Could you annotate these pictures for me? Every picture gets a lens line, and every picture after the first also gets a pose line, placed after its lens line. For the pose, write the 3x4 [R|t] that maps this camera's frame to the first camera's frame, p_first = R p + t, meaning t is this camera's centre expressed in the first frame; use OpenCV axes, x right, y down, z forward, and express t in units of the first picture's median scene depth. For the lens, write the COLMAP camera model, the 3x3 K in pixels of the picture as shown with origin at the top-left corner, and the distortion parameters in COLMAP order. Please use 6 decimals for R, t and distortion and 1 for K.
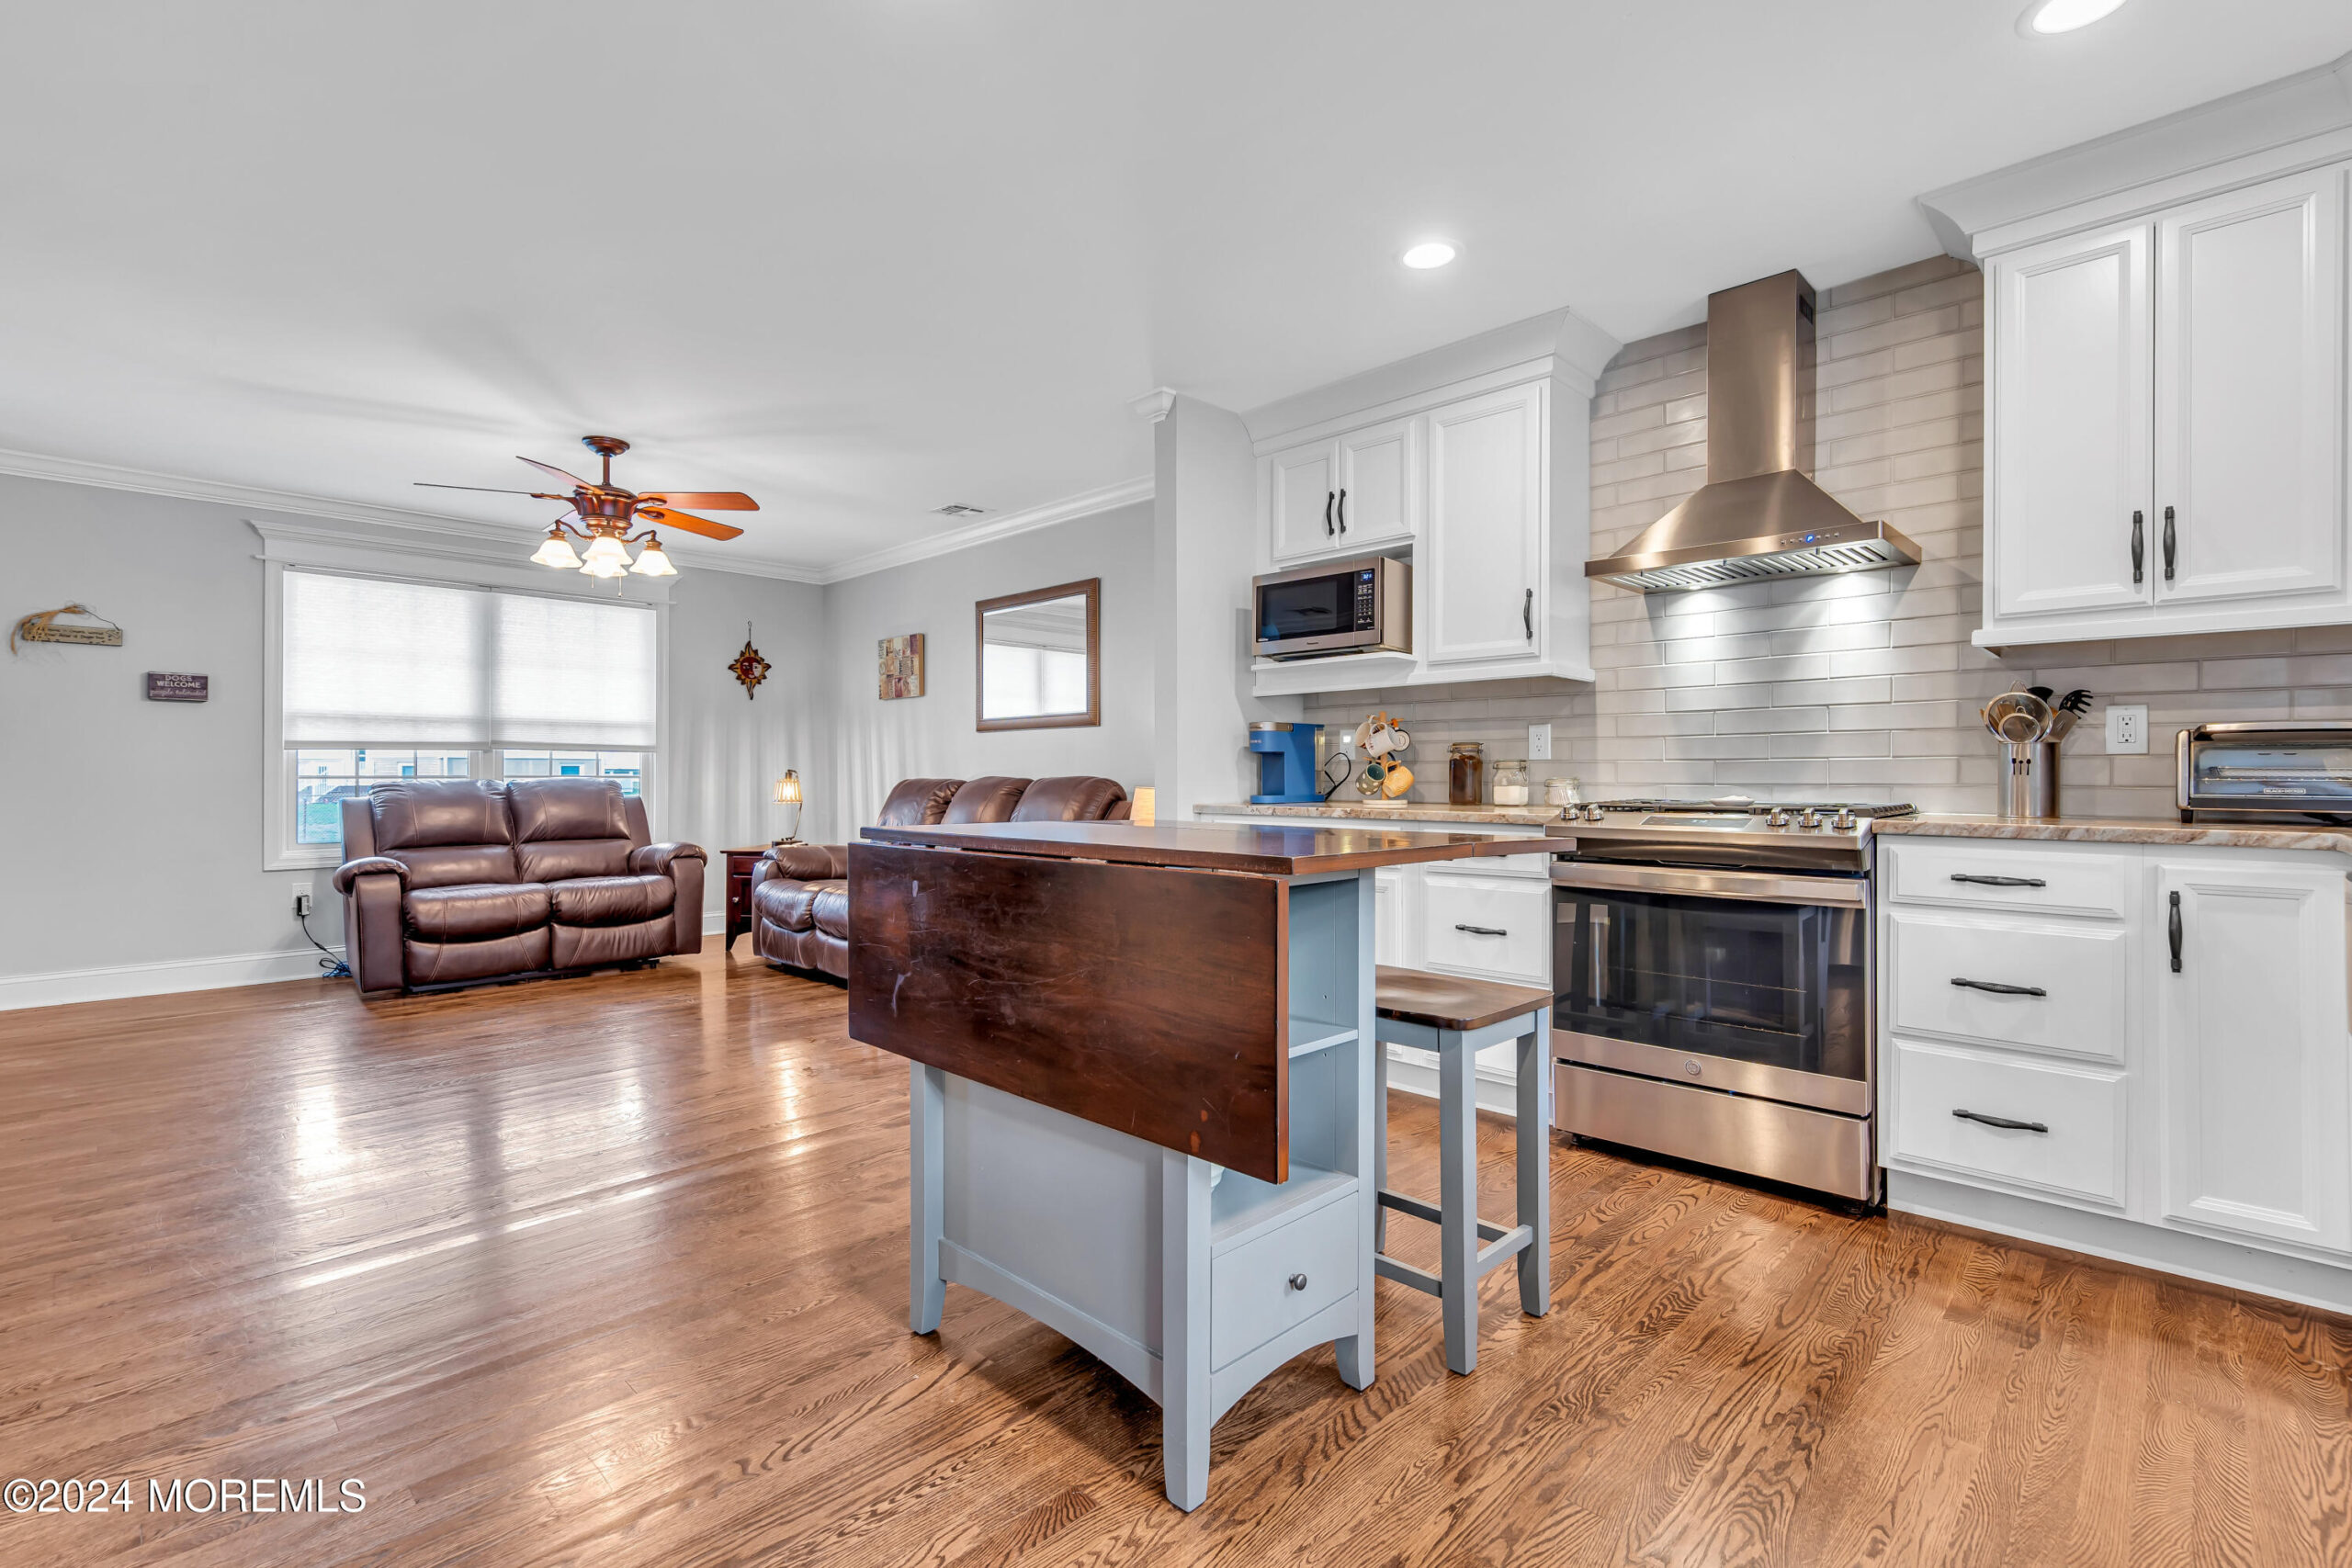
lens RADIAL K [[1063.9, 0, 1171.7], [0, 1063.9, 773.6], [0, 0, 1]] dist [0.005012, 0.000280]
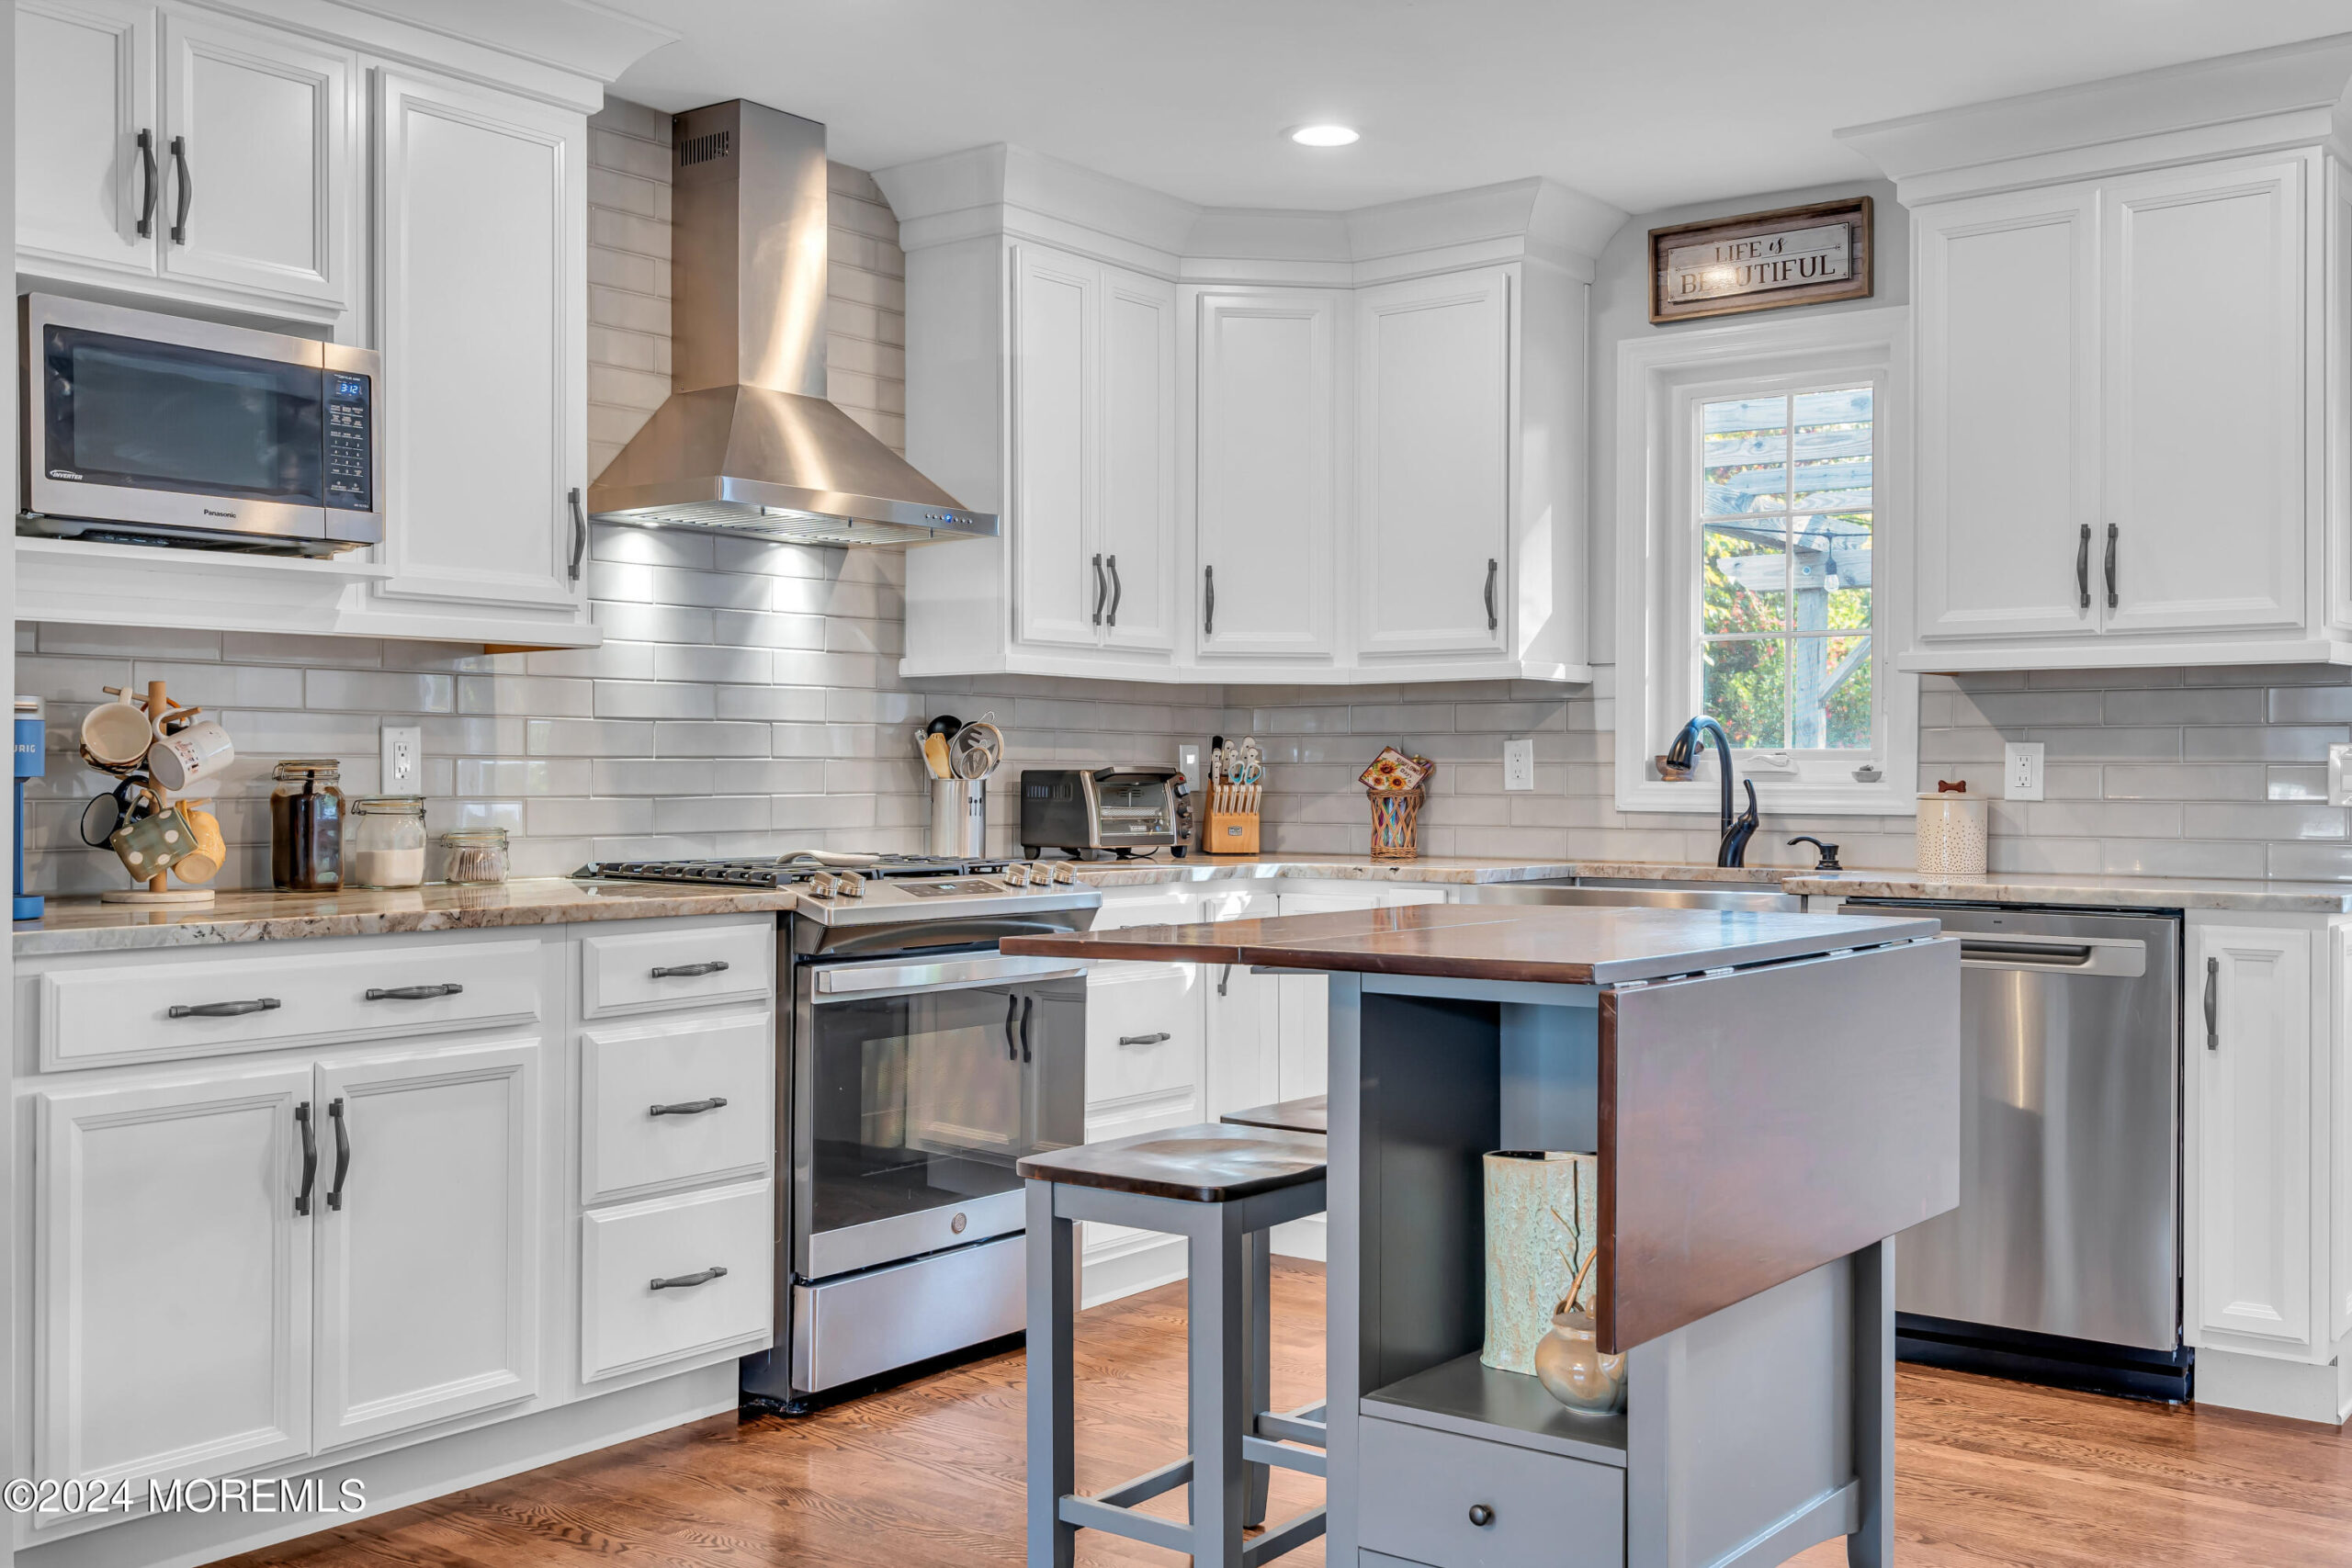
lens RADIAL K [[2274.3, 0, 1173.5], [0, 2274.3, 776.6], [0, 0, 1]] dist [0.013873, 0.003608]
pose [[-0.118164, -0.002618, 0.992991, -0.691943], [-0.004263, 0.999989, 0.002130, -0.022634], [-0.992985, -0.003981, -0.118174, 0.662900]]
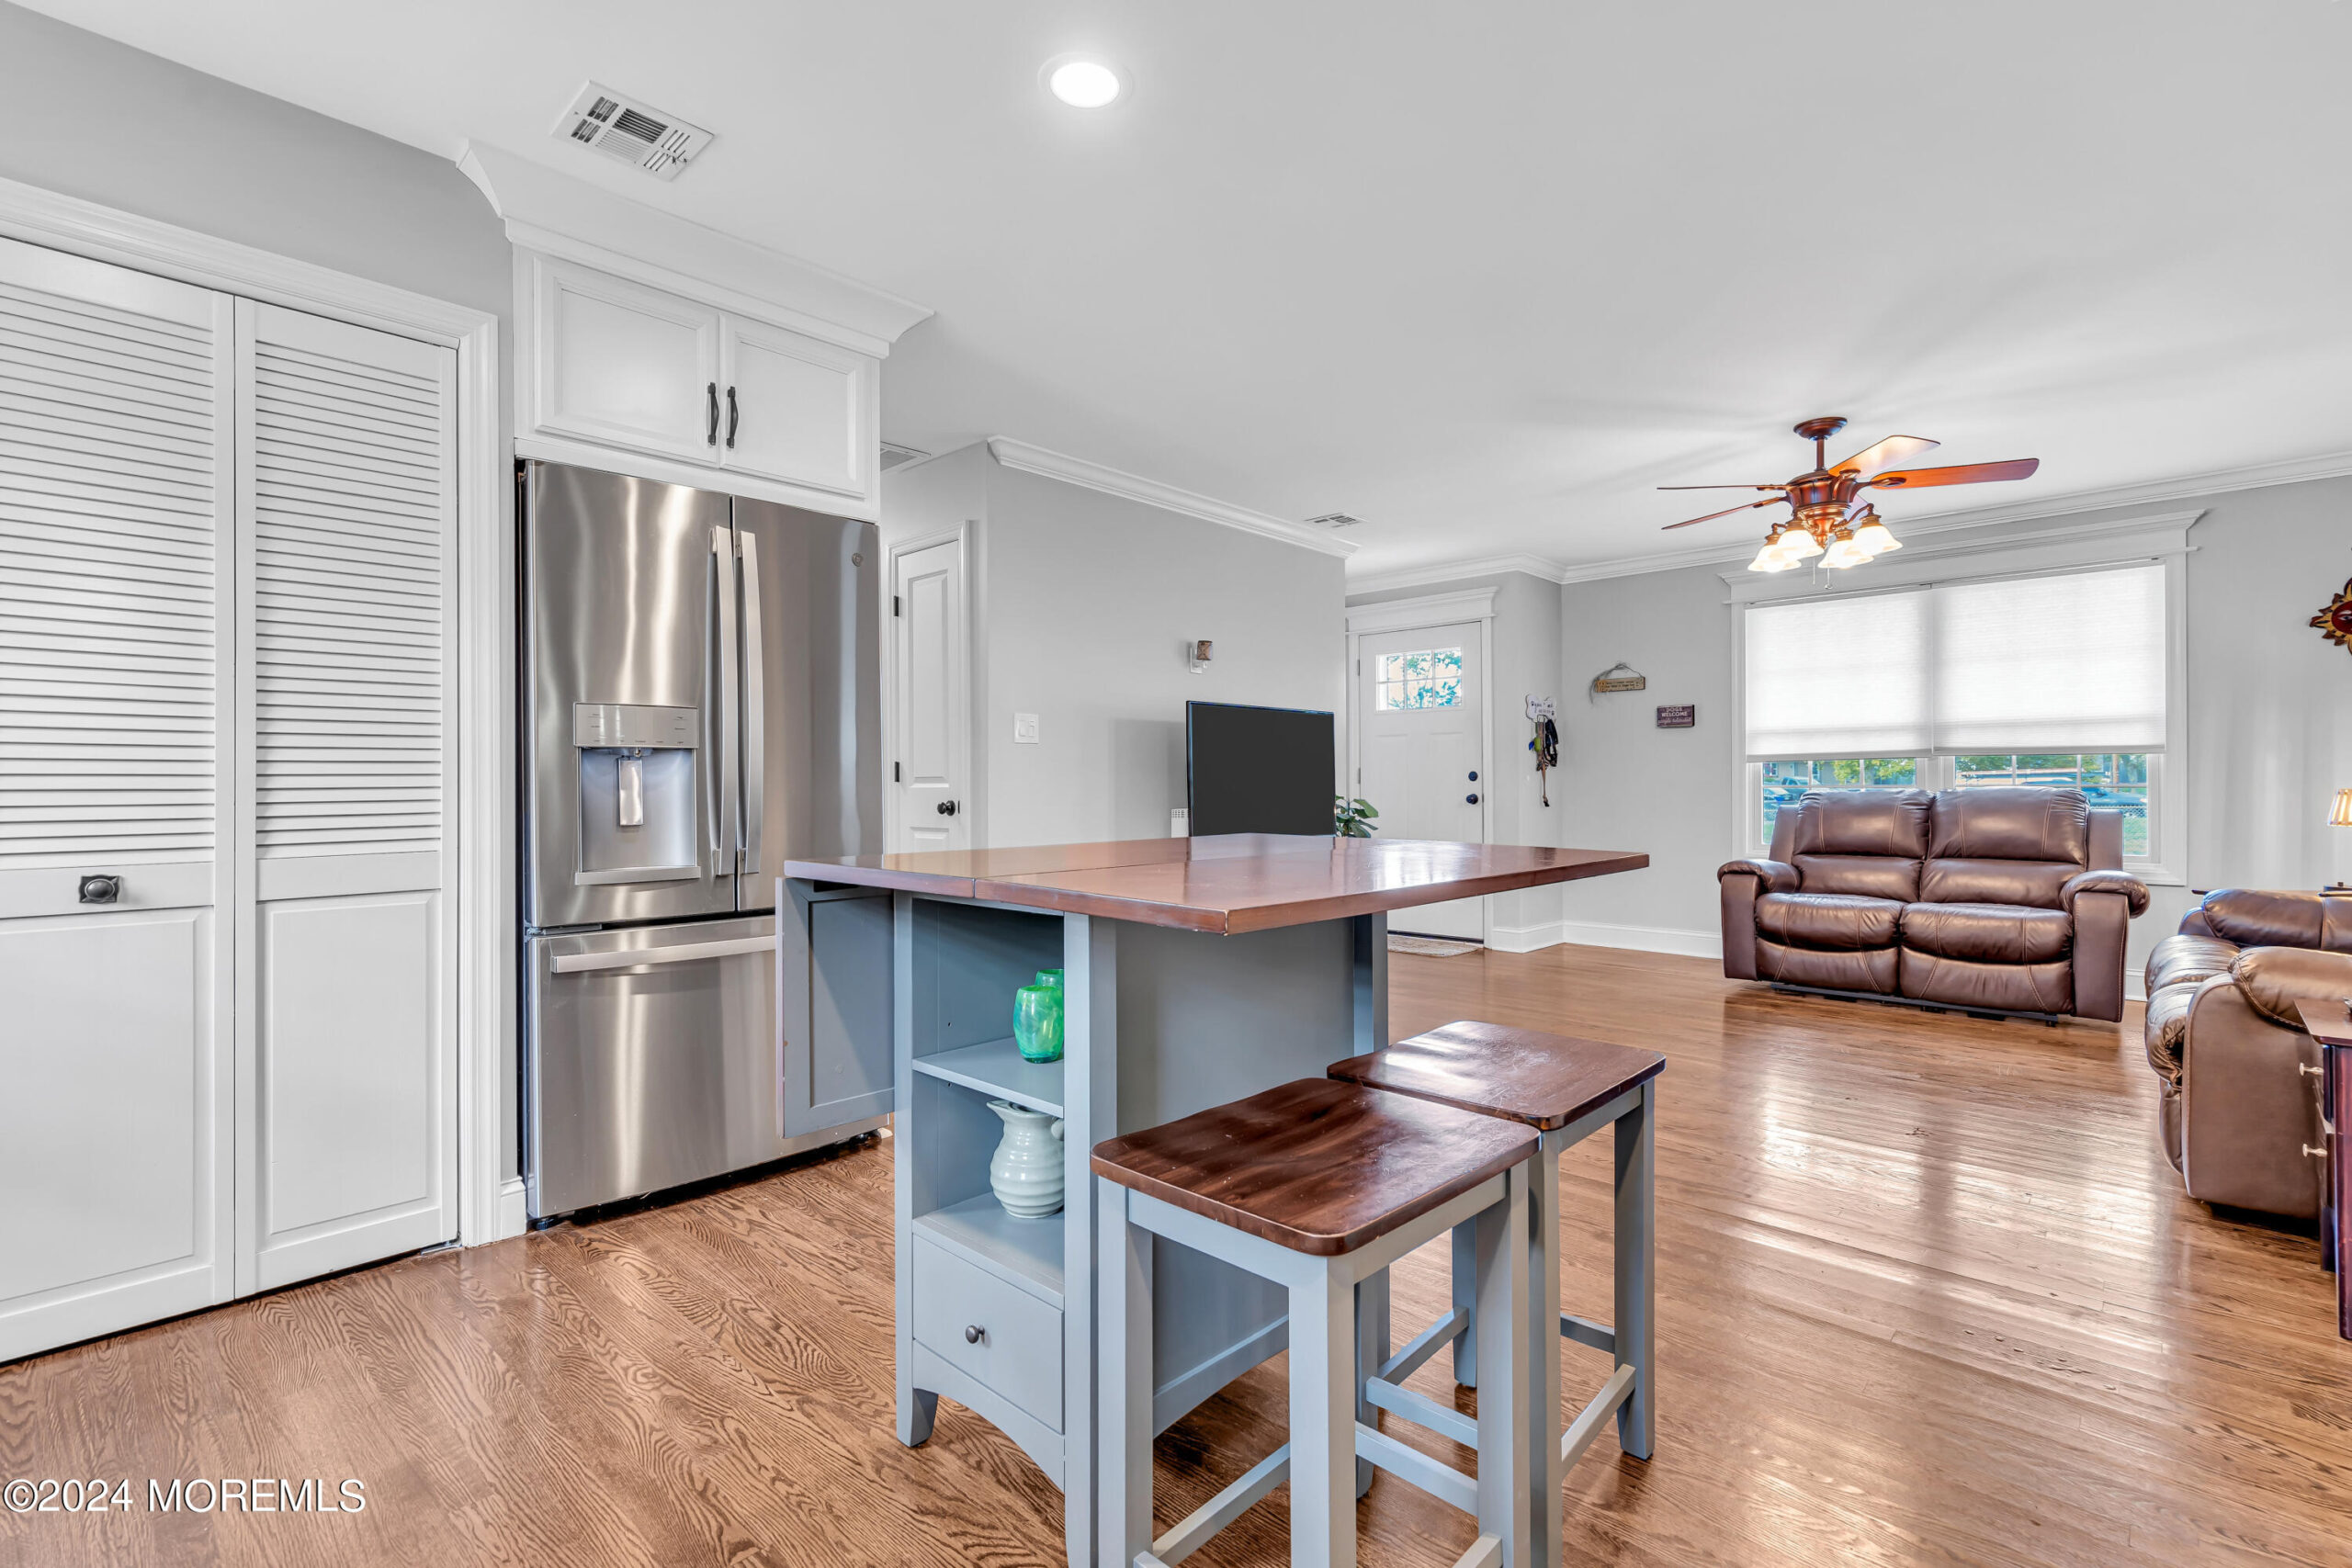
lens RADIAL K [[1063.9, 0, 1171.7], [0, 1063.9, 773.6], [0, 0, 1]] dist [0.005012, 0.000280]
pose [[0.015741, -0.012026, -0.999804, 0.403904], [0.004684, 0.999918, -0.011953, 0.000539], [0.999865, -0.004495, 0.015796, 0.443631]]
